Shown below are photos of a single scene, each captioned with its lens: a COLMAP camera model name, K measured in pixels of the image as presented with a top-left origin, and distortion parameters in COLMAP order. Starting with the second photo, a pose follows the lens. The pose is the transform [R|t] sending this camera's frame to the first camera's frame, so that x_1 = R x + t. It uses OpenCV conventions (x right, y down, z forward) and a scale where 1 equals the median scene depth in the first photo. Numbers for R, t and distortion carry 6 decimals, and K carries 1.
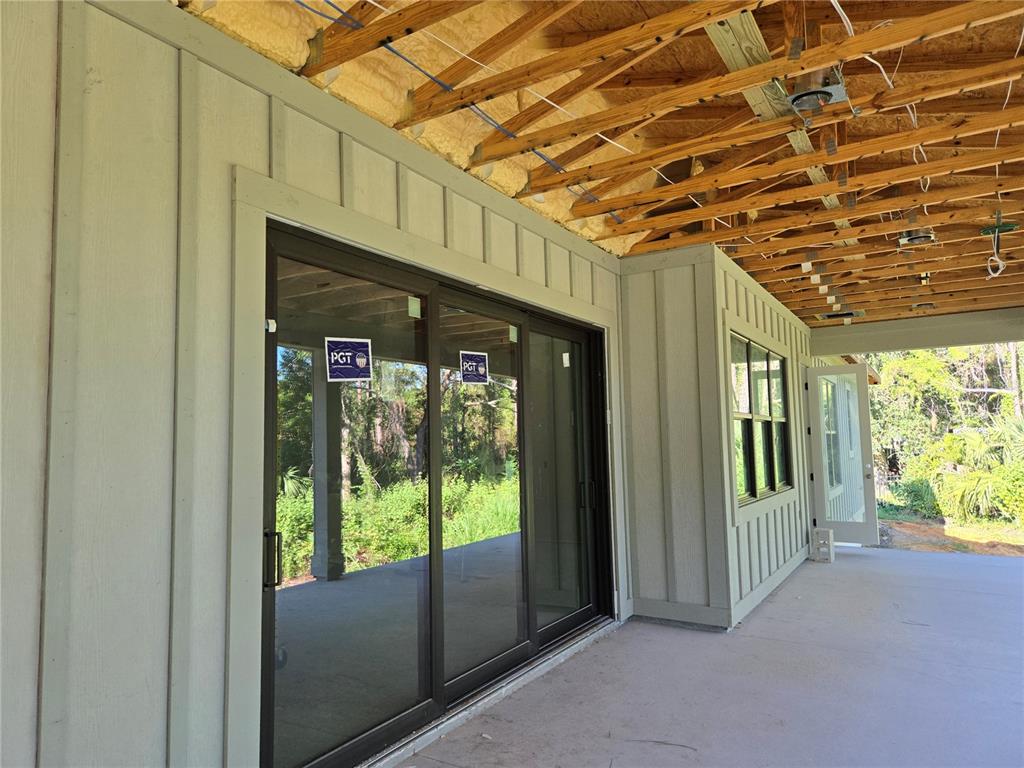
lens RADIAL K [[683.3, 0, 505.5], [0, 683.3, 387.0], [0, 0, 1]] dist [0.012382, -0.003801]
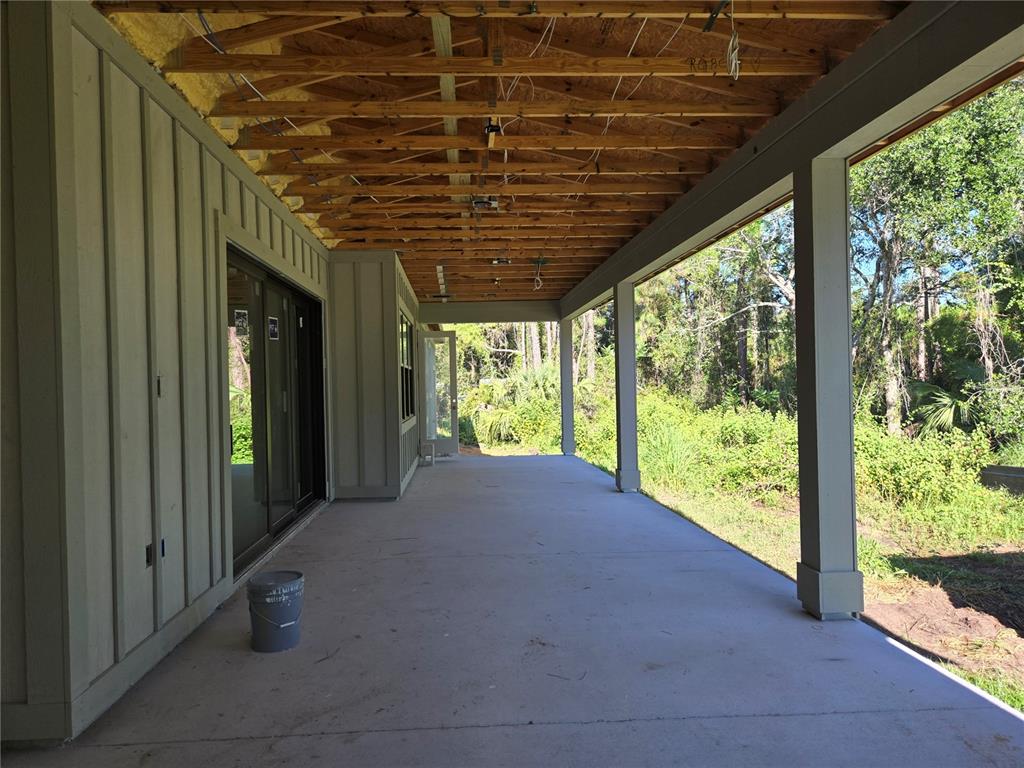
lens RADIAL K [[683.3, 0, 511.7], [0, 683.3, 385.4], [0, 0, 1]] dist [0.012382, -0.003801]
pose [[0.803344, 0.003722, 0.595503, -0.234564], [-0.045946, 0.997387, 0.055747, -0.005344], [-0.593740, -0.072145, 0.801416, -0.235366]]
